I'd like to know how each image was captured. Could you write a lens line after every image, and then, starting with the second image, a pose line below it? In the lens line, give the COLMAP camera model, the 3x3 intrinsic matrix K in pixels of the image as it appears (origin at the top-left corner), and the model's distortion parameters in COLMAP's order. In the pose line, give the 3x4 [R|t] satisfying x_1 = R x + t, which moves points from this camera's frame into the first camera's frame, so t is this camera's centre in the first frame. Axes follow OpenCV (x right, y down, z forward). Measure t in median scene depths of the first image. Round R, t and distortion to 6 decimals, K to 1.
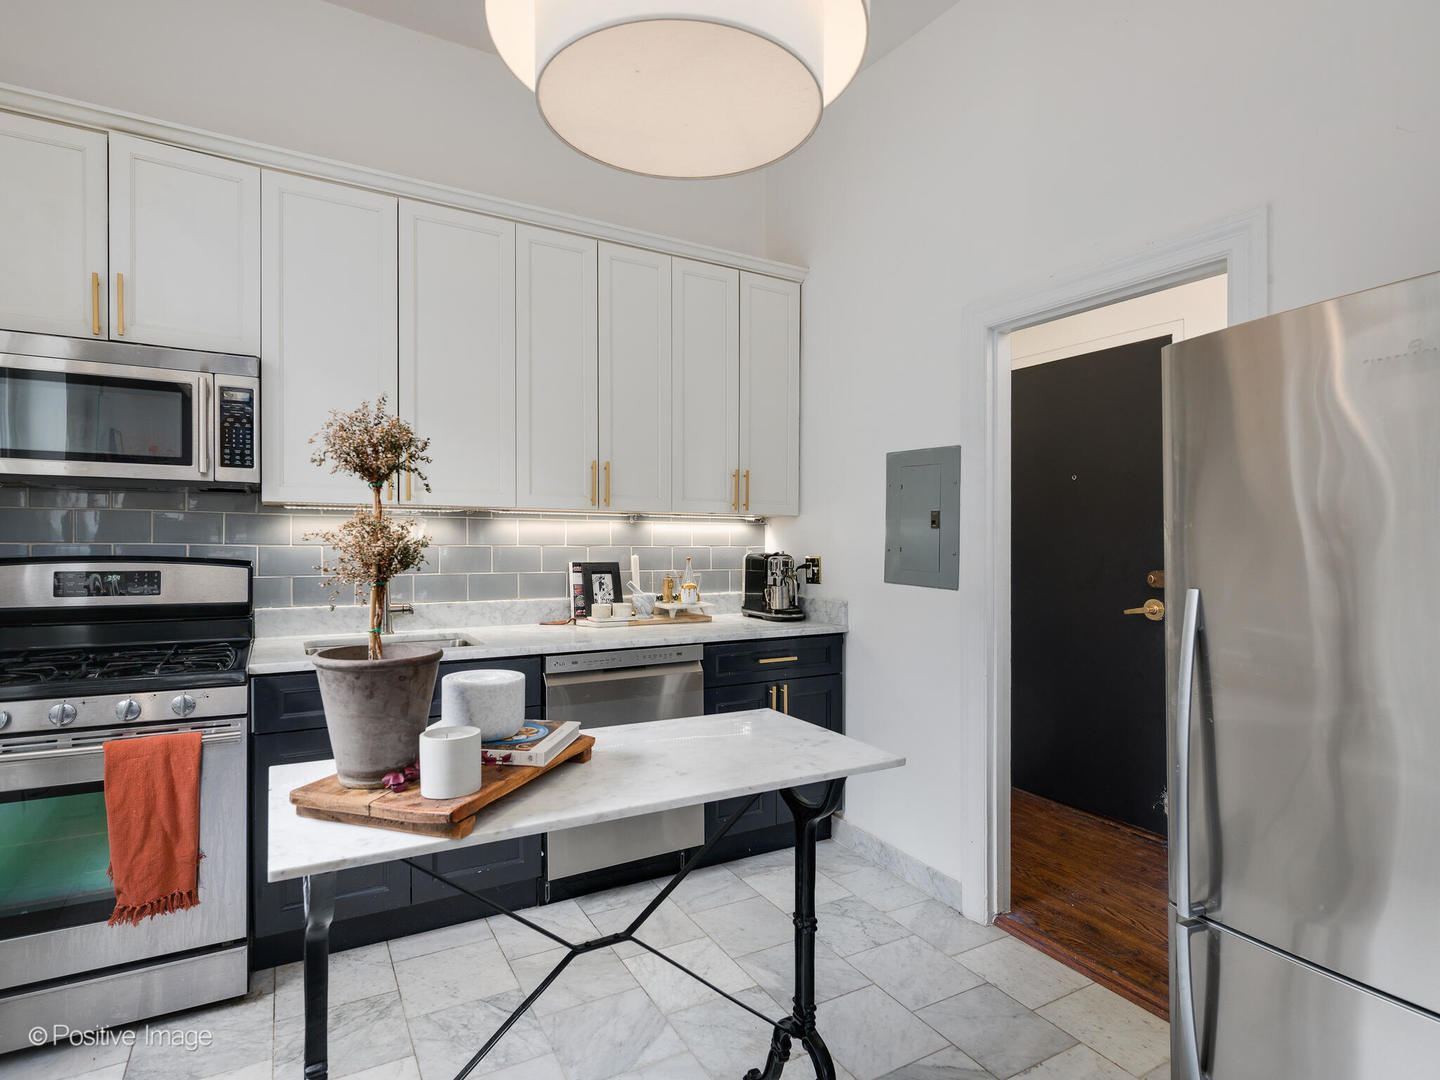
lens RADIAL K [[769.0, 0, 727.9], [0, 769.0, 544.2], [0, 0, 1]] dist [-0.001541, -0.000013]
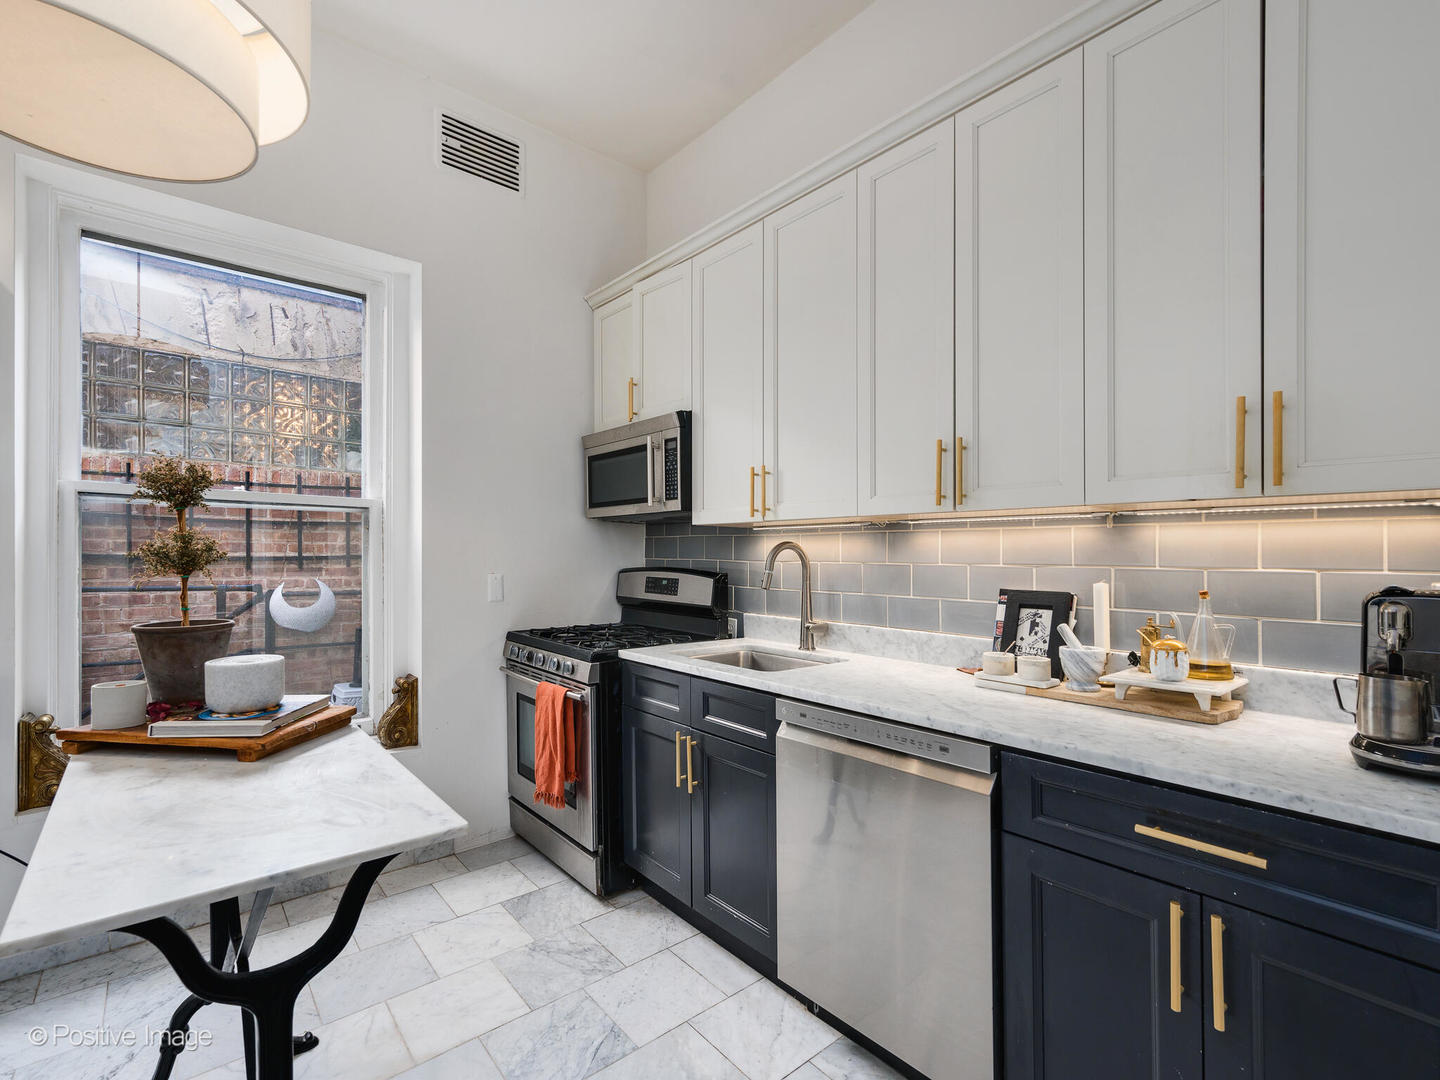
lens RADIAL K [[667.3, 0, 705.9], [0, 667.3, 561.2], [0, 0, 1]] dist [0.001106, 0.000316]
pose [[0.162333, 0.001503, -0.986735, 0.369589], [-0.013497, 0.999909, -0.000697, 0.002557], [0.986644, 0.013431, 0.162339, 0.671981]]
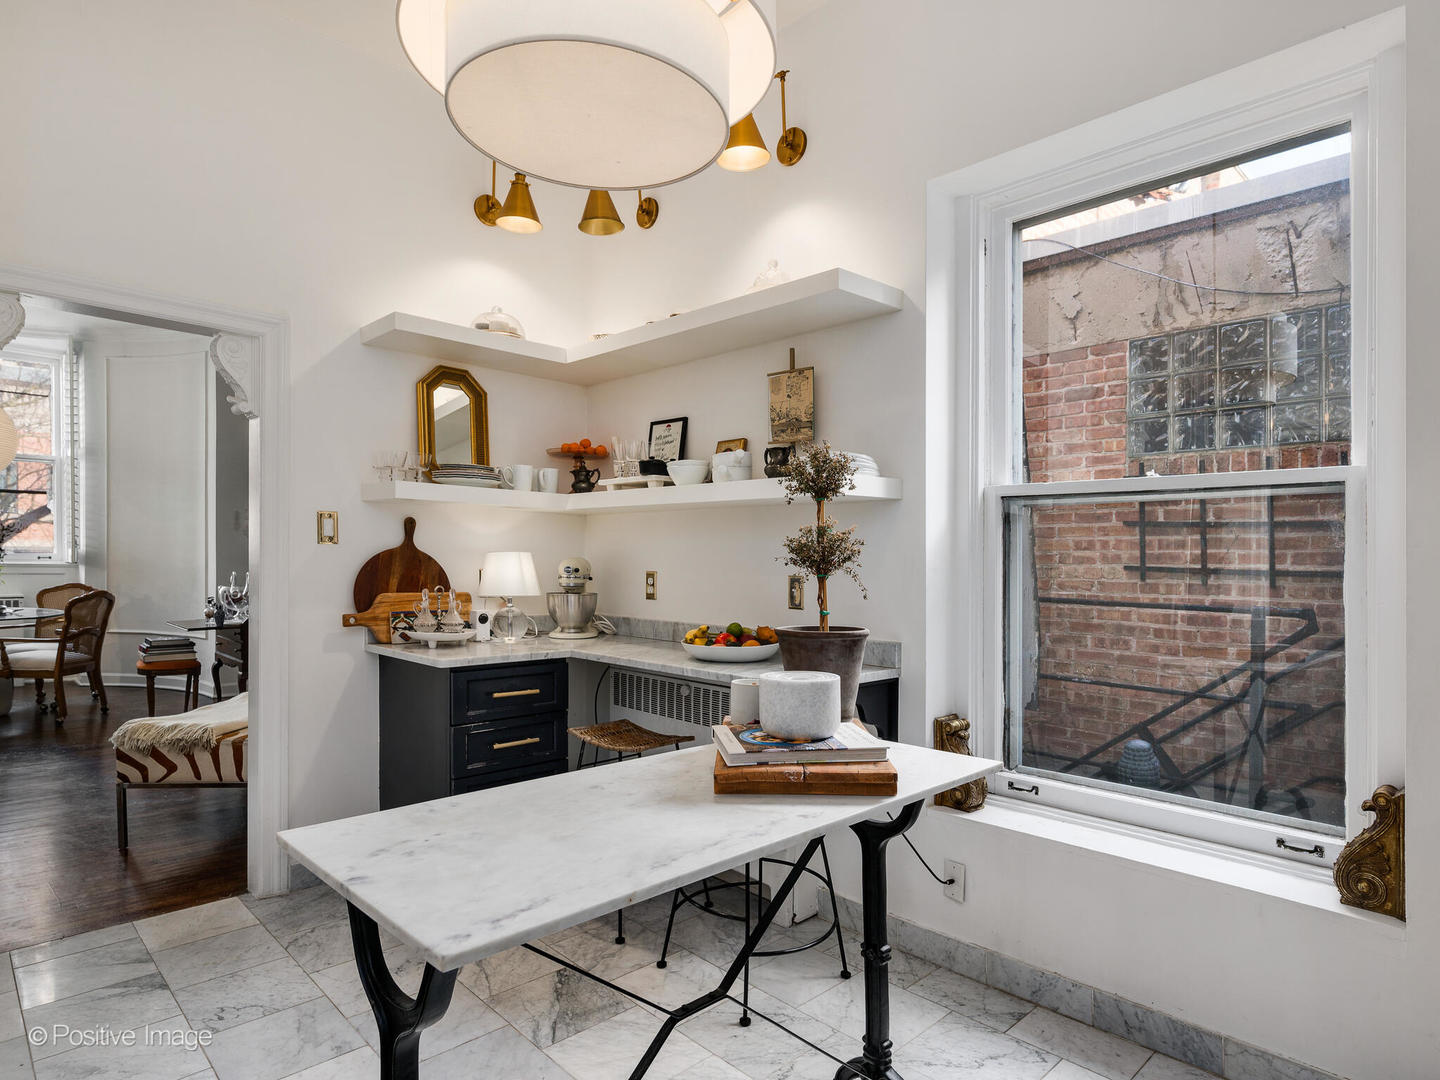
lens RADIAL K [[801.0, 0, 723.5], [0, 801.0, 570.0], [0, 0, 1]] dist [-0.003532, -0.000562]
pose [[-0.963790, -0.017628, -0.266078, 0.038399], [-0.020898, 0.999737, 0.009462, 0.011337], [0.265842, 0.014680, -0.963905, 0.851102]]
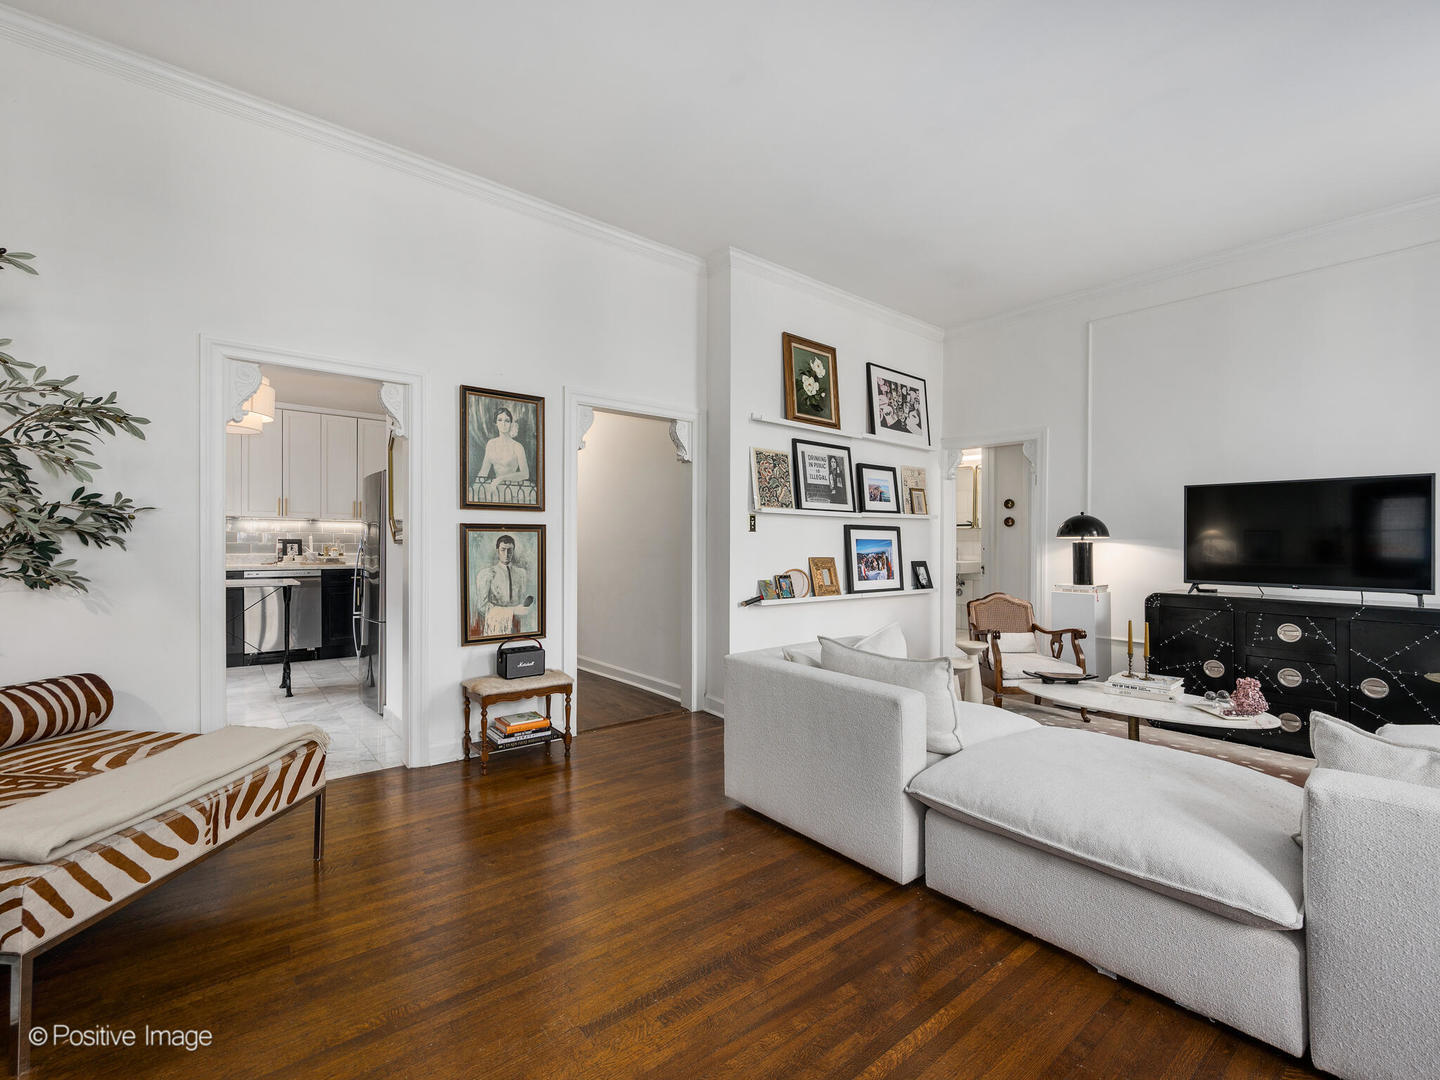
lens RADIAL K [[643.8, 0, 719.8], [0, 643.8, 544.3], [0, 0, 1]] dist [-0.001377, 0.000471]
pose [[0.987796, 0.003884, 0.155702, 0.886027], [-0.003661, 0.999992, -0.001722, 0.041132], [-0.155708, 0.001131, 0.987803, -1.249033]]
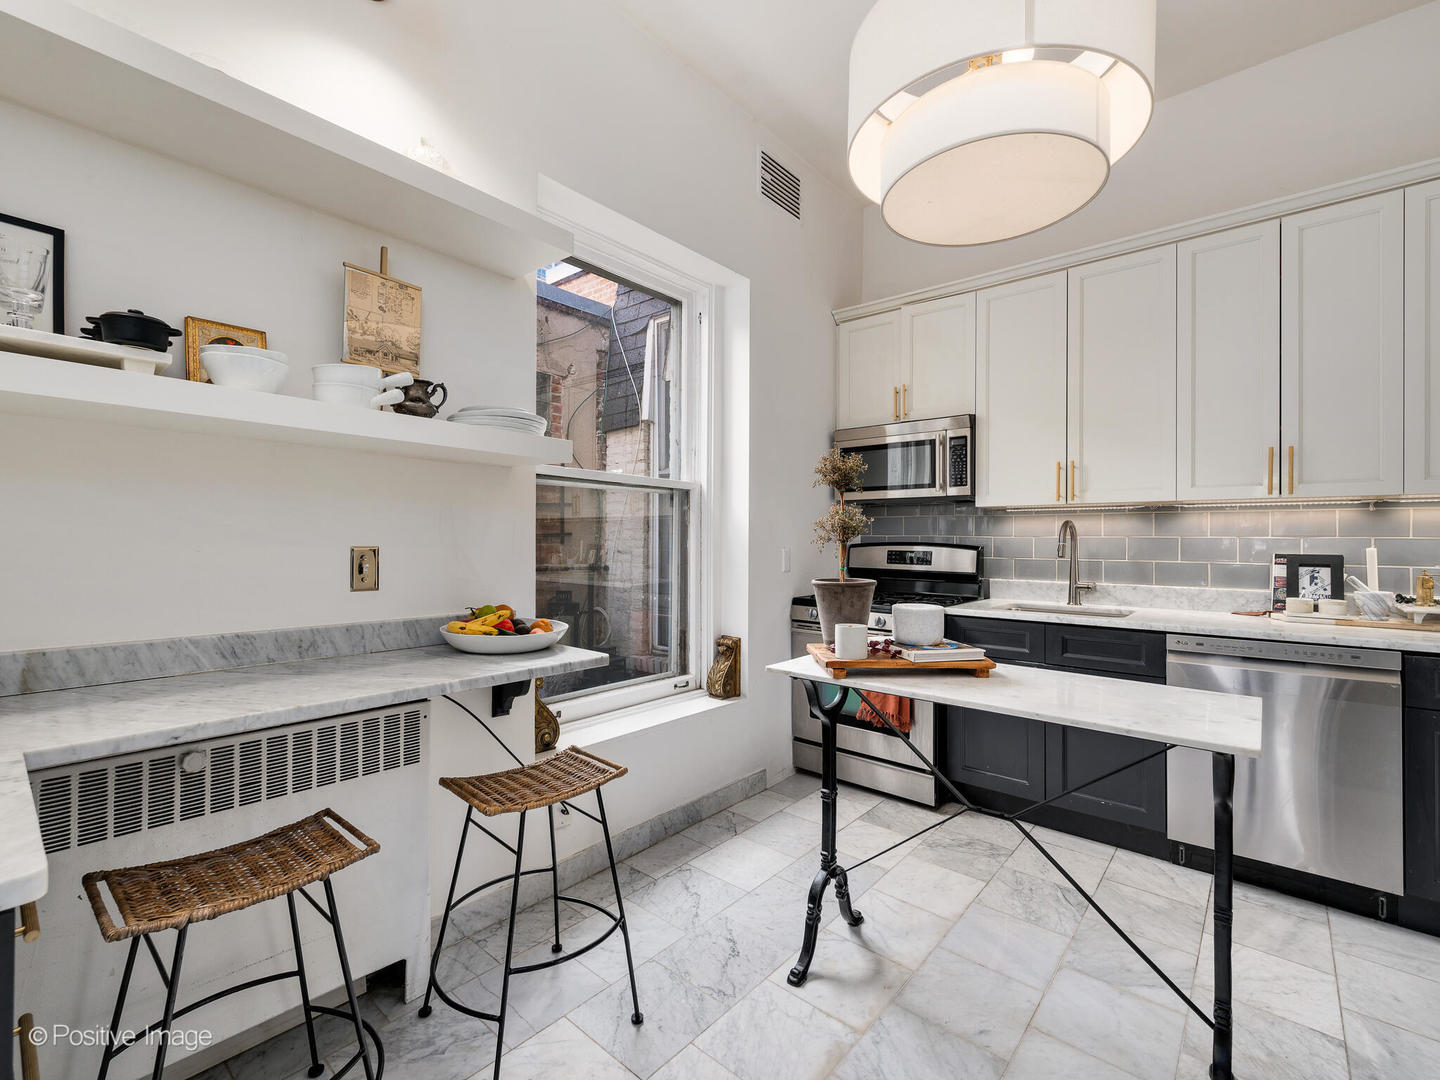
lens RADIAL K [[643.8, 0, 719.8], [0, 643.8, 544.3], [0, 0, 1]] dist [-0.001377, 0.000471]
pose [[0.329116, 0.001419, -0.944288, 0.352457], [-0.010722, 0.999940, -0.002234, 0.021831], [0.944228, 0.010860, 0.329112, 0.073053]]
